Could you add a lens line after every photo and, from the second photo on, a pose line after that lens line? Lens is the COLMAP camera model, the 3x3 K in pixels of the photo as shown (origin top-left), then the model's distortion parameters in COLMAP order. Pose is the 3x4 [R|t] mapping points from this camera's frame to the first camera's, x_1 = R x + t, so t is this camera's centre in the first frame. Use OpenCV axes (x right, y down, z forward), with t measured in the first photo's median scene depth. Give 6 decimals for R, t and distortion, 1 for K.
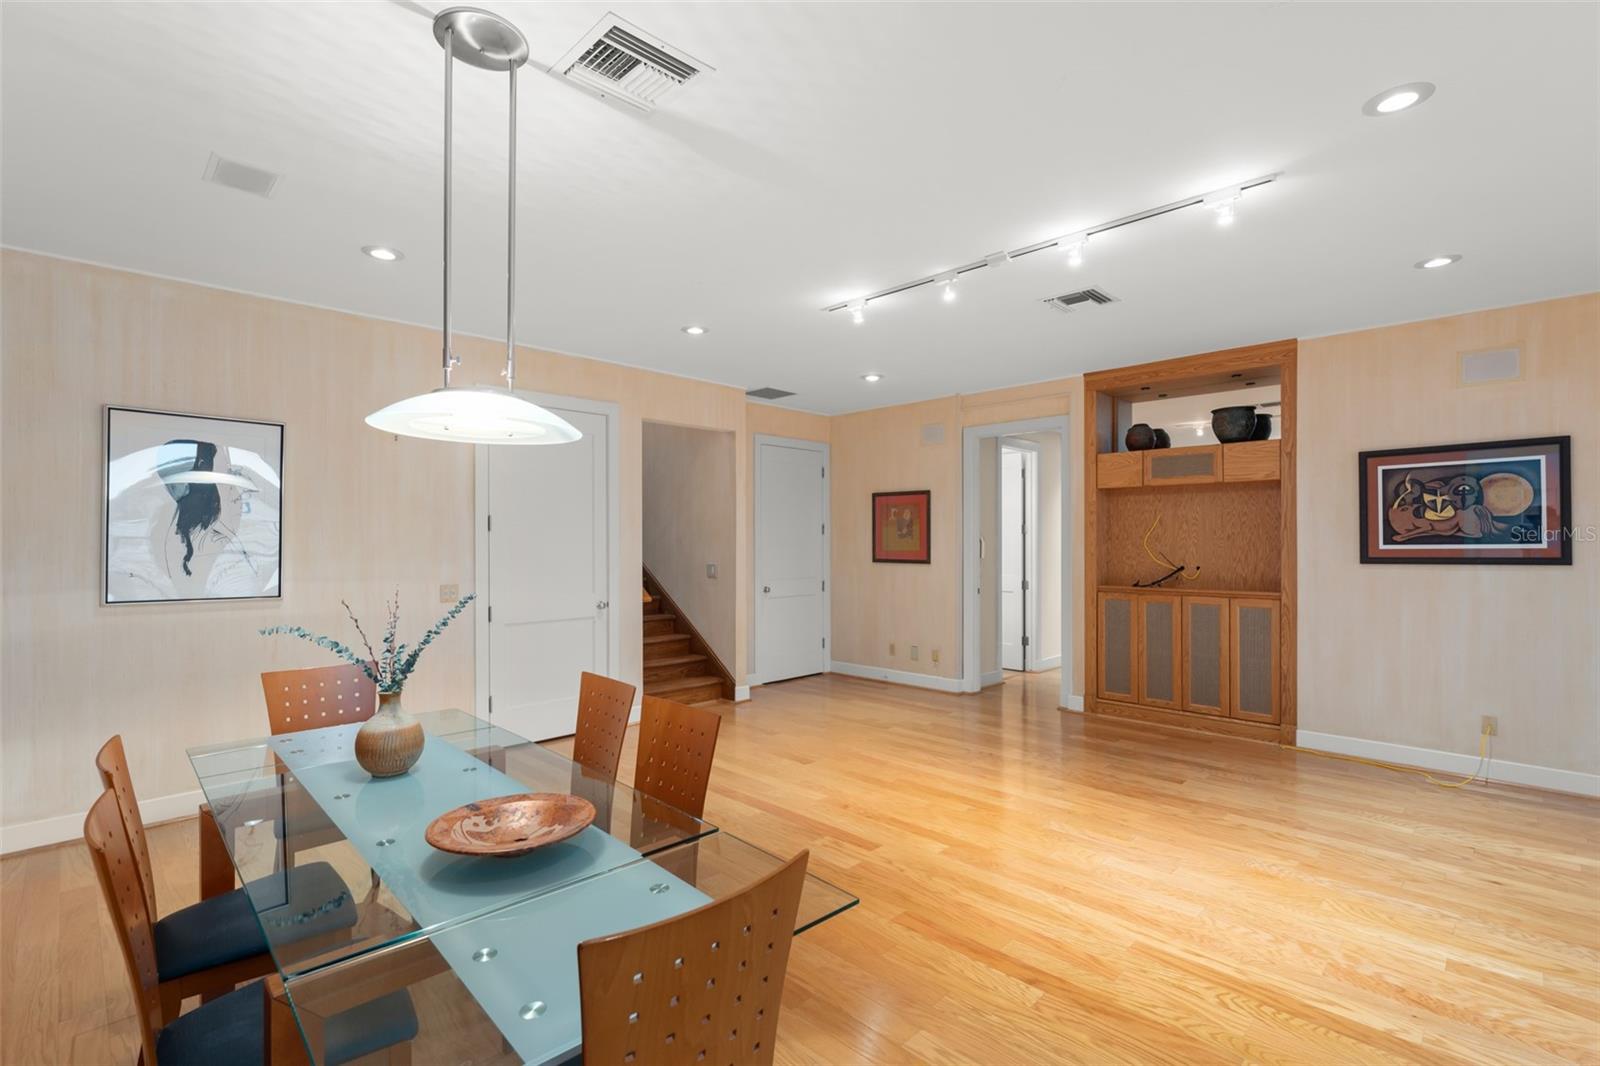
lens RADIAL K [[727.2, 0, 800.3], [0, 727.2, 537.1], [0, 0, 1]] dist [-0.000535, -0.000008]
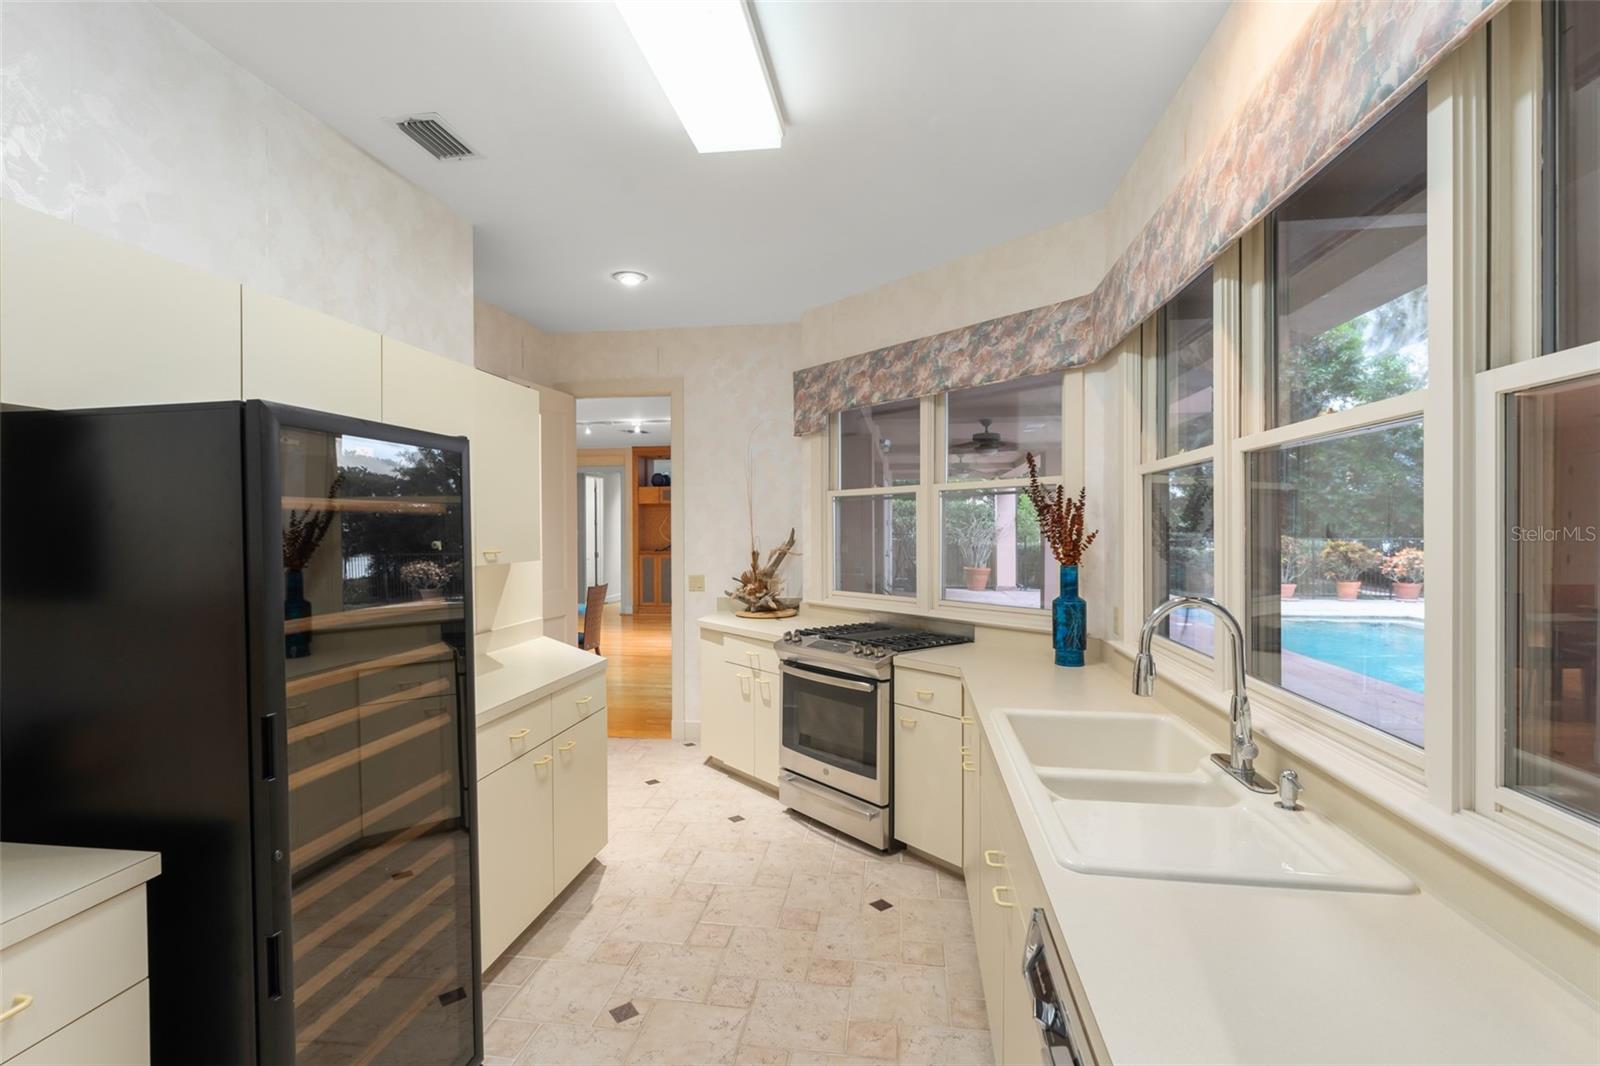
lens RADIAL K [[727.2, 0, 805.4], [0, 727.2, 531.8], [0, 0, 1]] dist [-0.000535, -0.000008]
pose [[0.804034, -0.005945, 0.594553, -0.416996], [-0.002238, 0.999913, 0.013025, -0.016860], [-0.594578, -0.011803, 0.803951, -0.896054]]
